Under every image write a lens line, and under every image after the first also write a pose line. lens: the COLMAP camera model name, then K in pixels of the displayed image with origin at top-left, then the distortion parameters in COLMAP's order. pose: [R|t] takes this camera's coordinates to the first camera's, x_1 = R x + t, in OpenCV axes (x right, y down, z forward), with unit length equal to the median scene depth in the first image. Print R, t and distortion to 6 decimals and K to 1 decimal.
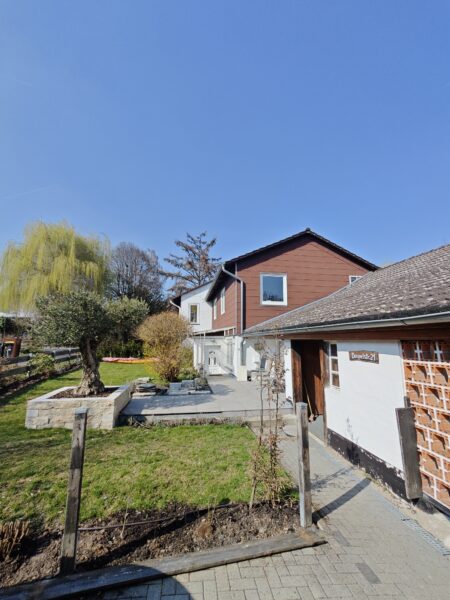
lens RADIAL K [[261.0, 0, 225.0], [0, 261.0, 300.0], [0, 0, 1]] dist [0.001188, -0.000043]
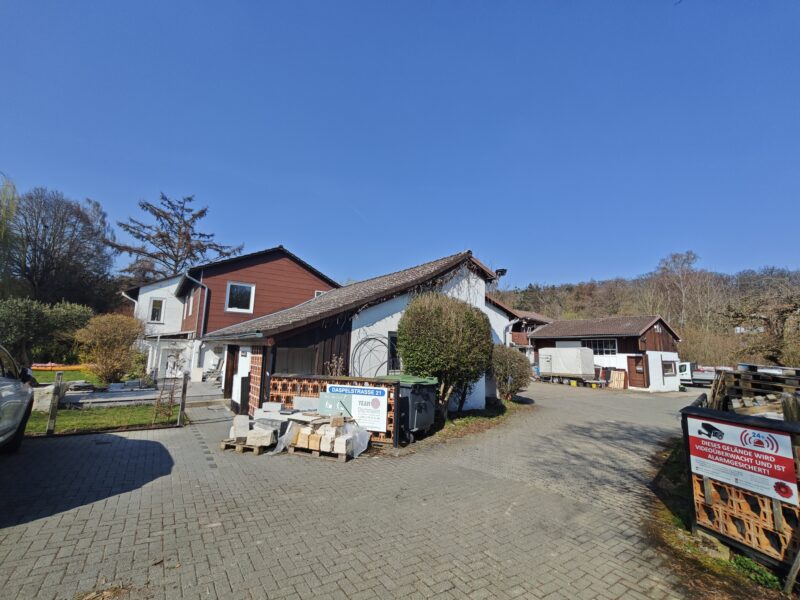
lens RADIAL K [[347.9, 0, 404.3], [0, 347.9, 295.2], [0, 0, 1]] dist [0.001188, -0.000043]
pose [[0.888228, 0.083480, 0.451755, 0.110881], [-0.088279, 0.996041, -0.010487, -0.078459], [-0.450841, -0.030565, 0.892081, -0.486990]]
